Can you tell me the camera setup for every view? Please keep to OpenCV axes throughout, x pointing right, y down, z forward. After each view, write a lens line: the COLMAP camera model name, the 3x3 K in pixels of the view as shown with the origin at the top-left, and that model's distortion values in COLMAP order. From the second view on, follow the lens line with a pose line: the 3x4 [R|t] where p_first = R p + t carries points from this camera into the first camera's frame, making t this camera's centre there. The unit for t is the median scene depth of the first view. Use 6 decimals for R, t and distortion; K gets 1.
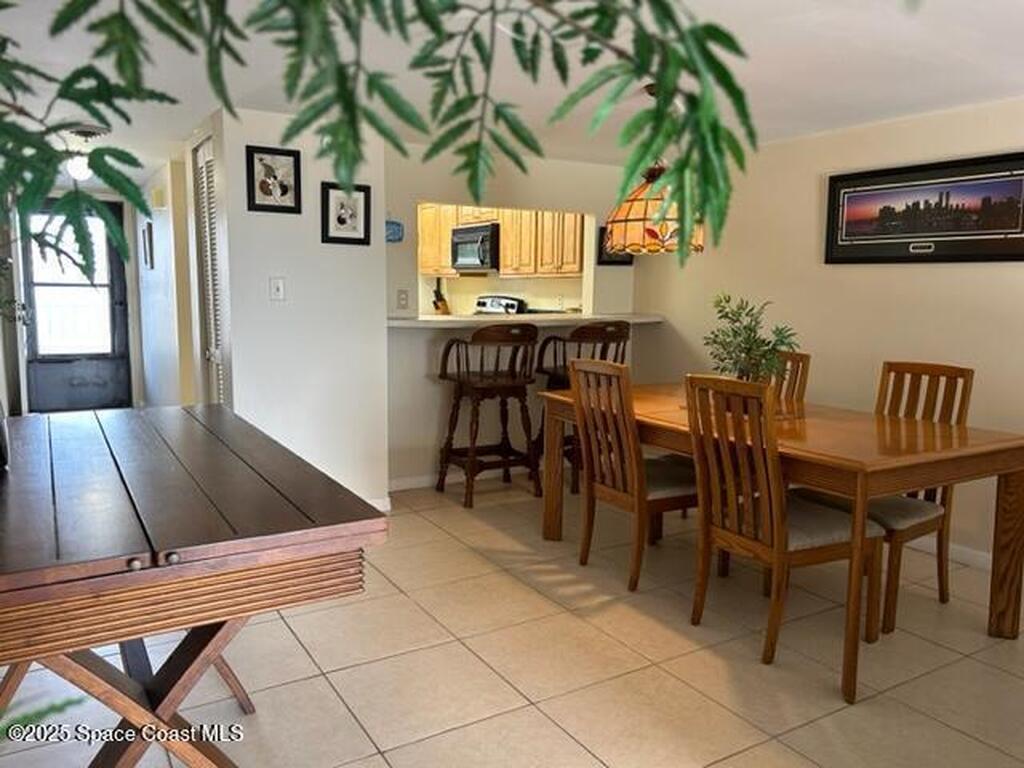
lens RADIAL K [[777.4, 0, 510.5], [0, 777.4, 382.5], [0, 0, 1]] dist [0.046752, -0.015673]
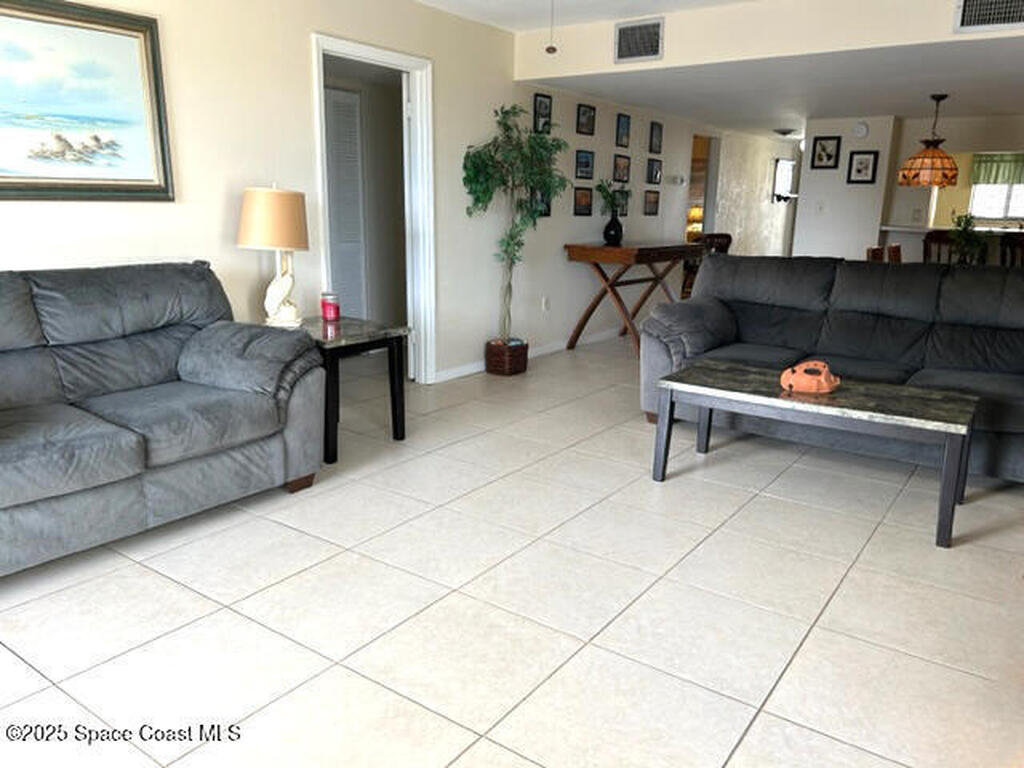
lens RADIAL K [[777.4, 0, 511.9], [0, 777.4, 384.0], [0, 0, 1]] dist [0.046752, -0.015673]
pose [[0.400617, 0.219427, -0.889583, 1.300748], [-0.125459, 0.974892, 0.183970, 0.051597], [0.907615, 0.037905, 0.418088, -0.556919]]
